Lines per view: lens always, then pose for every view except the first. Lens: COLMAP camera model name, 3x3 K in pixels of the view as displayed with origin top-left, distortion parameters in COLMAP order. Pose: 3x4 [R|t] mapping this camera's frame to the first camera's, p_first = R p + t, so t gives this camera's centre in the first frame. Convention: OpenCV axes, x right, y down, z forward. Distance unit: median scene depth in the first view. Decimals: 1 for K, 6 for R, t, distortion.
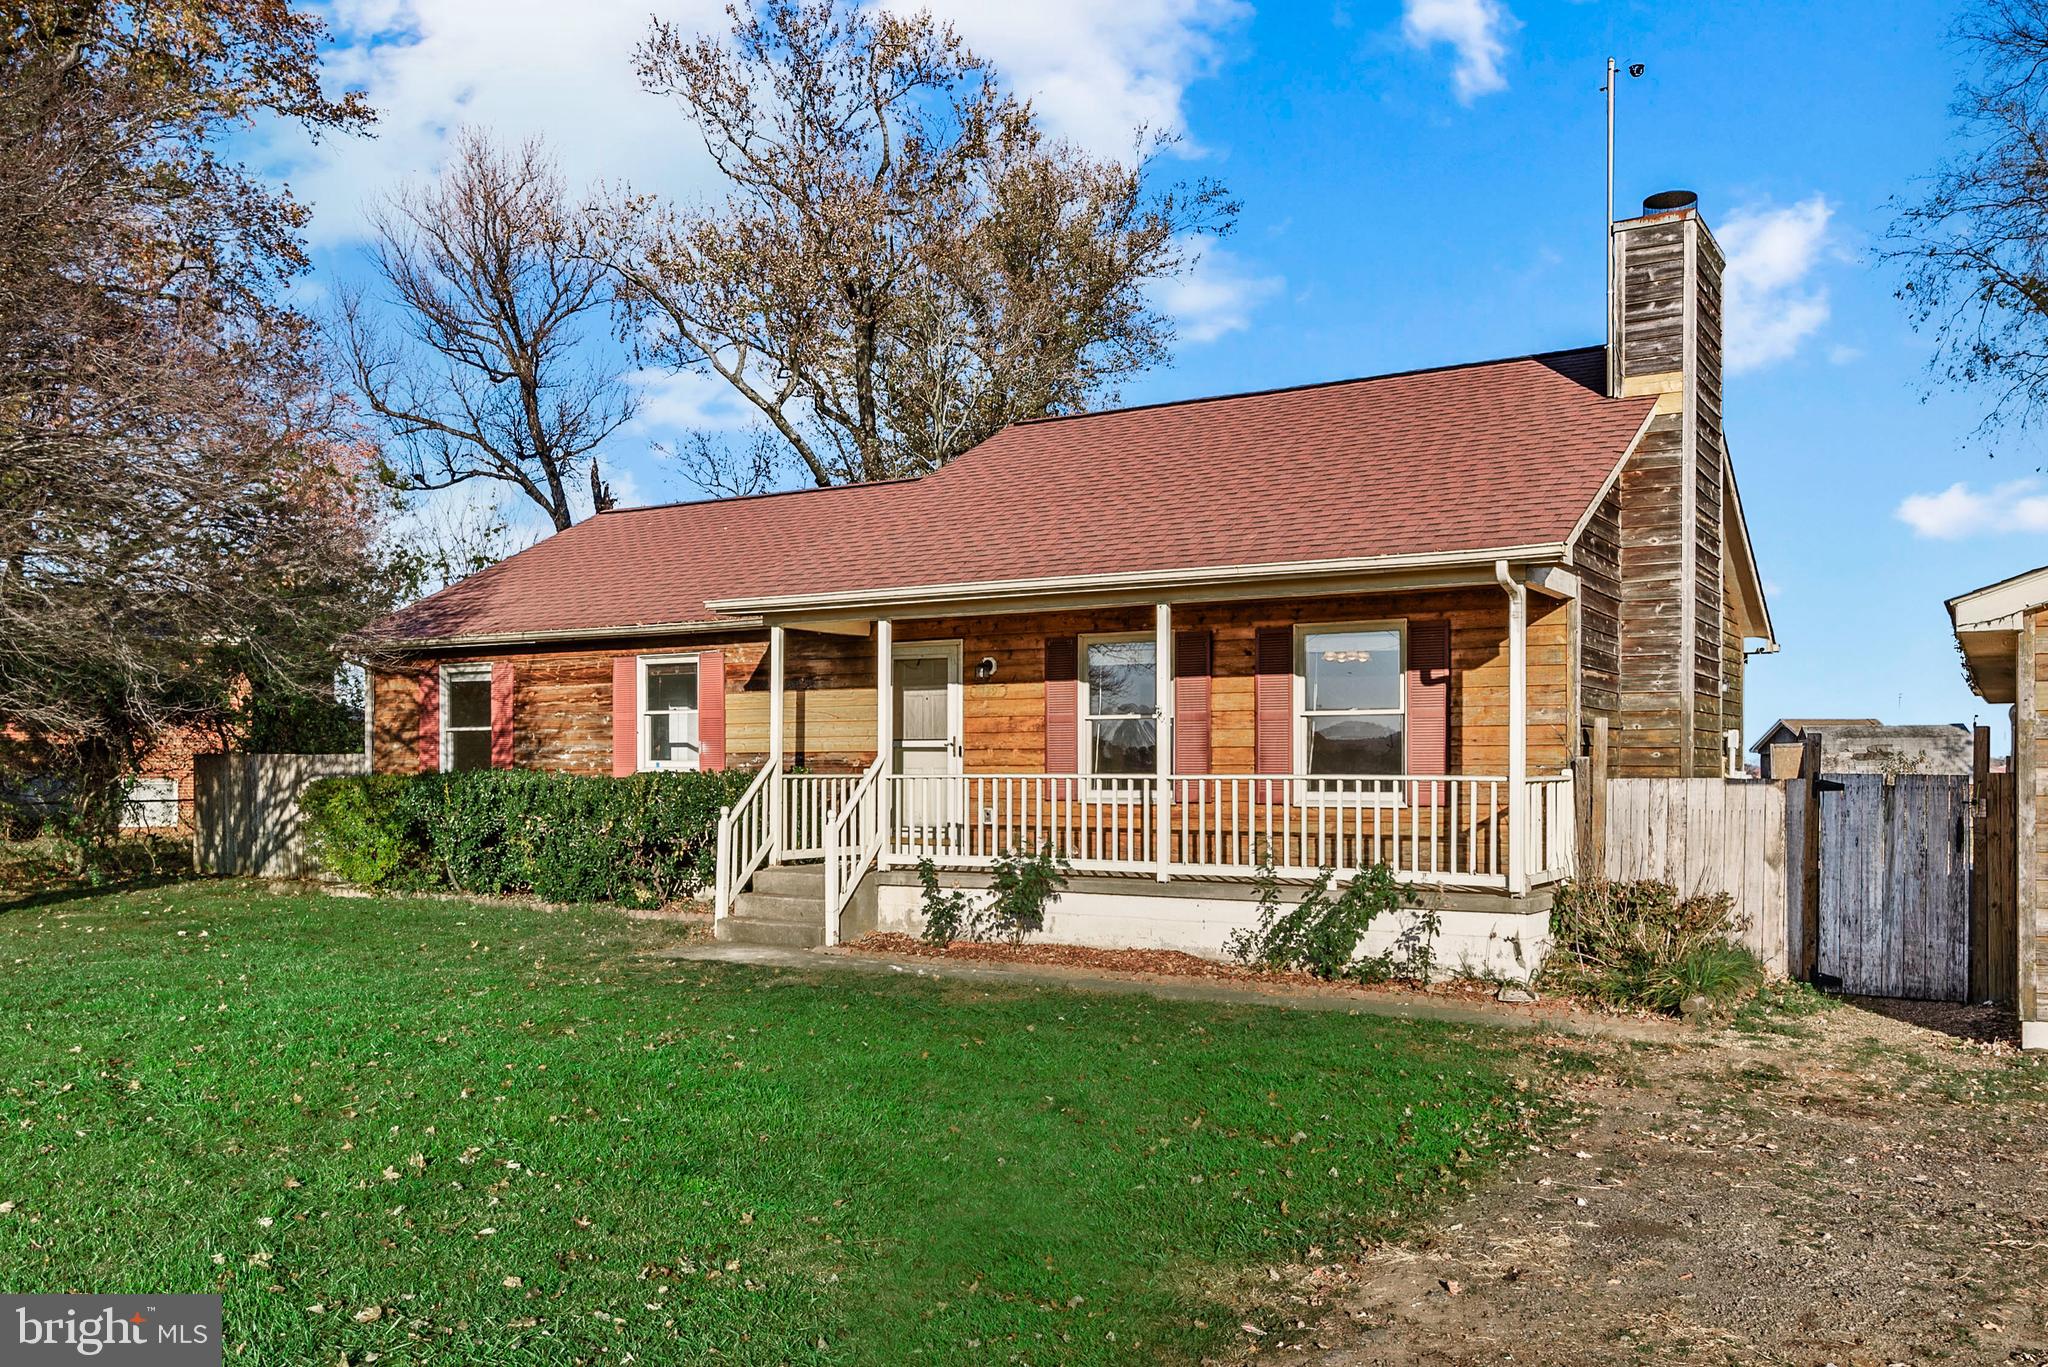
lens RADIAL K [[2124.8, 0, 1024.0], [0, 2124.8, 683.5], [0, 0, 1]] dist [-0.007639, 0.003227]
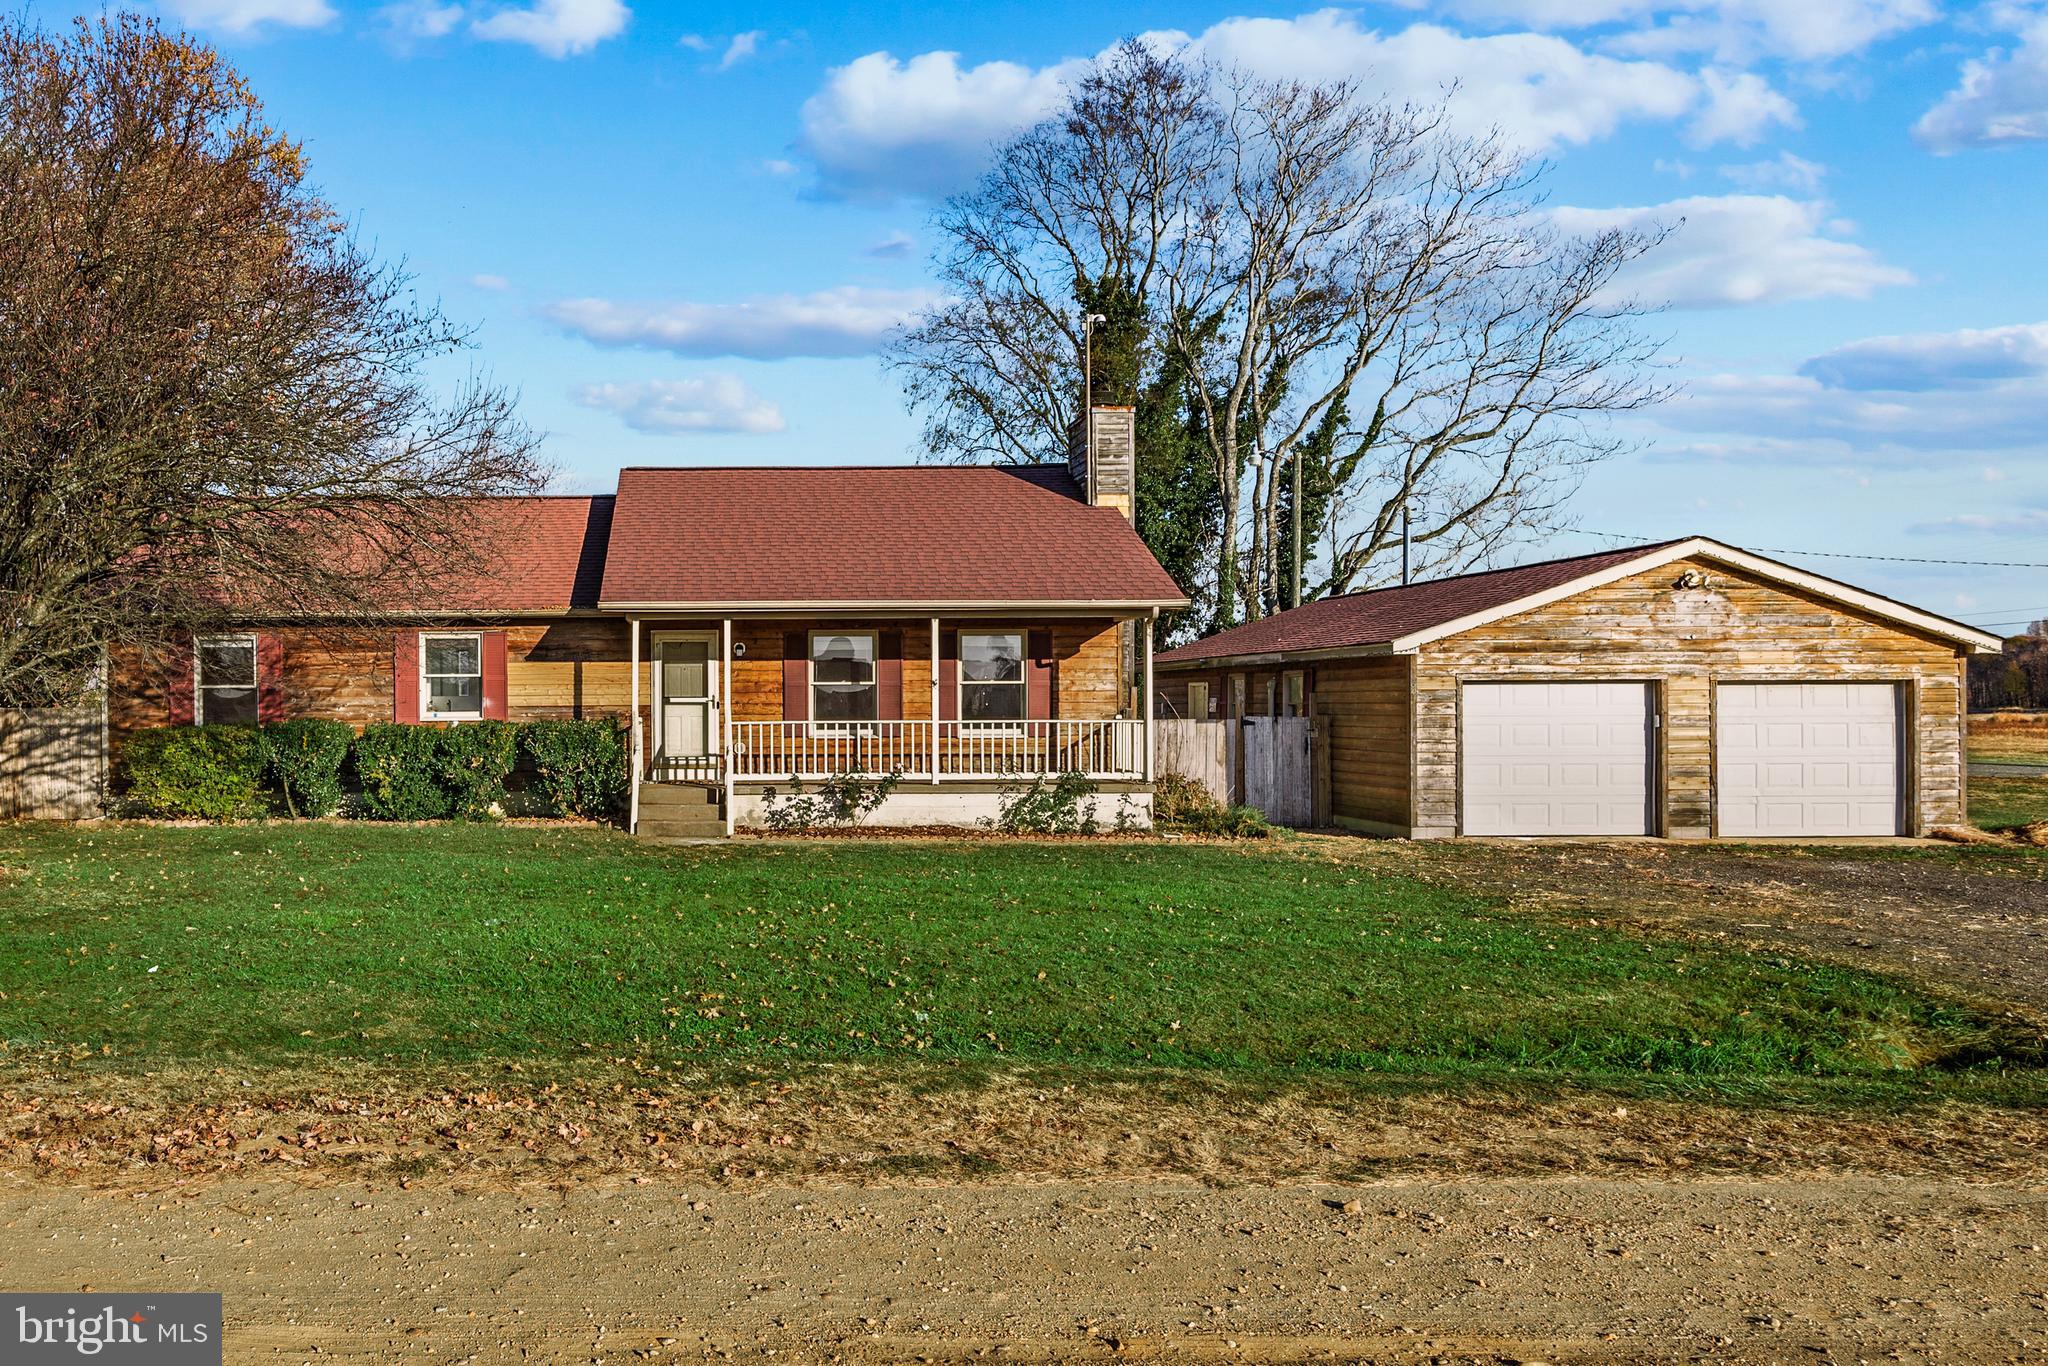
lens RADIAL K [[2124.8, 0, 1024.0], [0, 2124.8, 683.0], [0, 0, 1]] dist [-0.007639, 0.003227]
pose [[0.711420, -0.001108, 0.702766, -1.028601], [-0.025771, 0.999285, 0.027663, -0.033975], [-0.702294, -0.037791, 0.710883, -0.231971]]
